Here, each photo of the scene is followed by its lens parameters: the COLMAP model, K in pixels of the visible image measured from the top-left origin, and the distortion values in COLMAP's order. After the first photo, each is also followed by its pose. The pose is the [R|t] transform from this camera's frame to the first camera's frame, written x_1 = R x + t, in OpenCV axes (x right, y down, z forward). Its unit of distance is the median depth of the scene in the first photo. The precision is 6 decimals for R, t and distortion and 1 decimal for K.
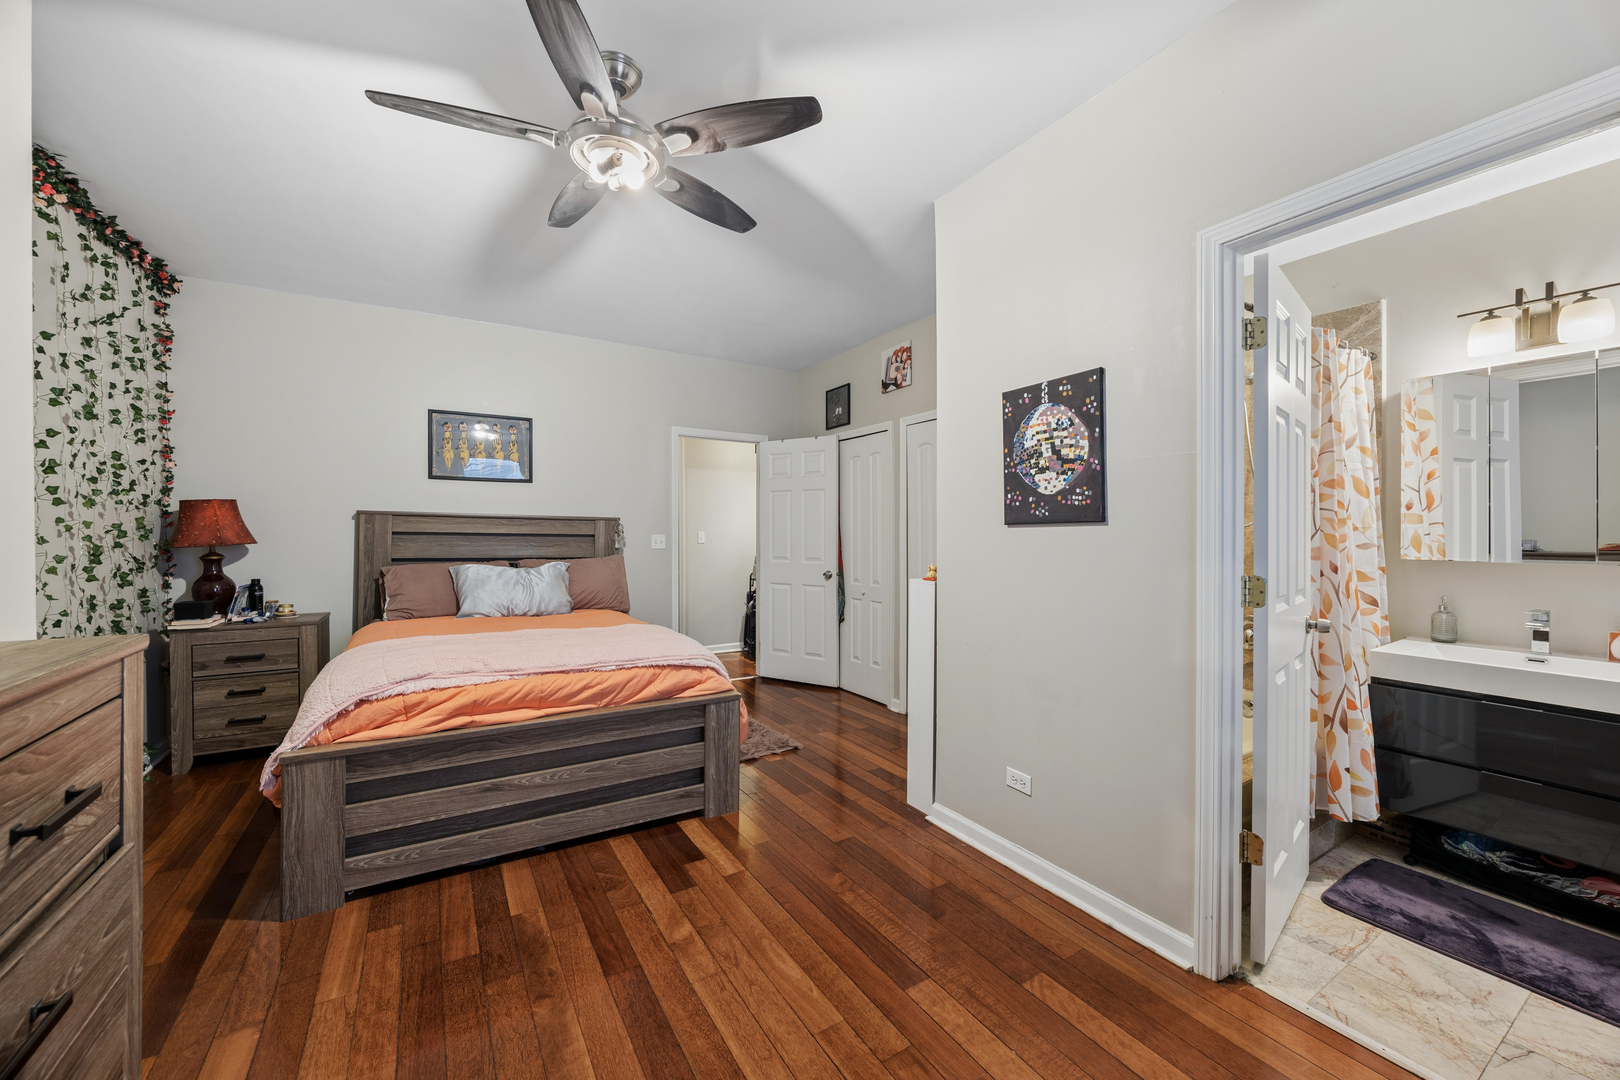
lens RADIAL K [[613.2, 0, 809.9], [0, 613.2, 536.4], [0, 0, 1]] dist [-0.000076, 0.000008]
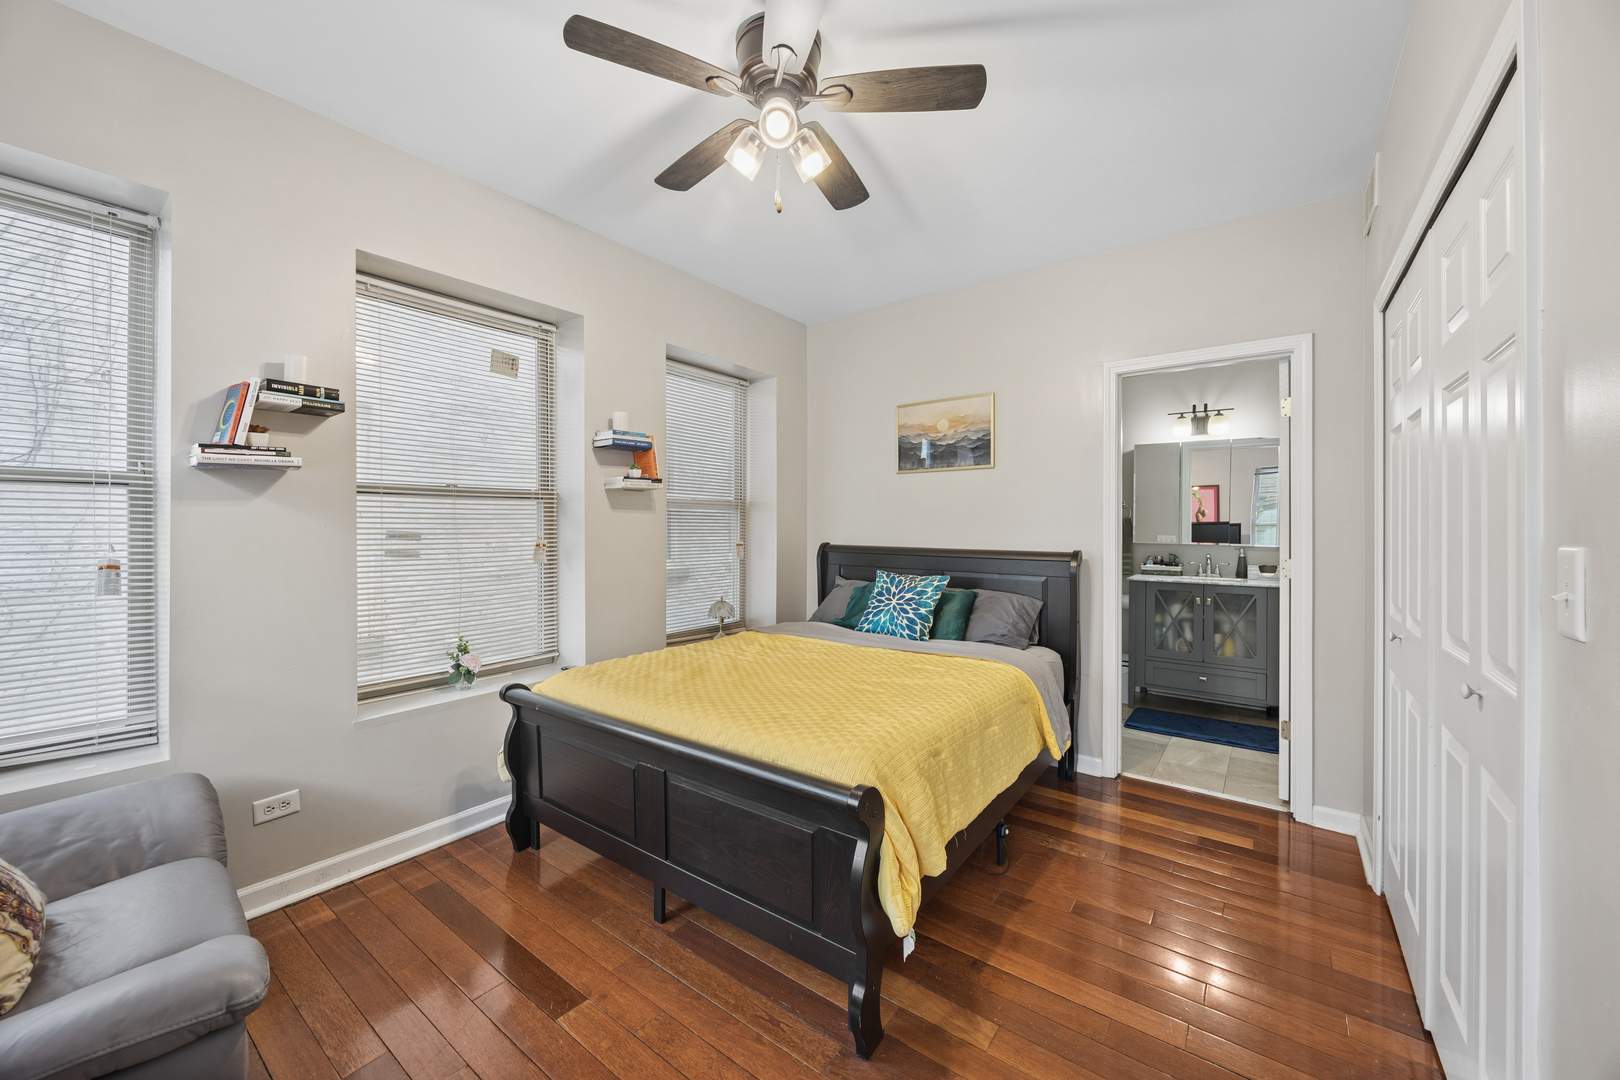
lens RADIAL K [[613.2, 0, 810.6], [0, 613.2, 530.3], [0, 0, 1]] dist [-0.000076, 0.000008]
pose [[0.934124, -0.001905, 0.356943, -0.709505], [0.000084, 0.999987, 0.005119, -0.007836], [-0.356948, -0.004752, 0.934112, -0.411667]]
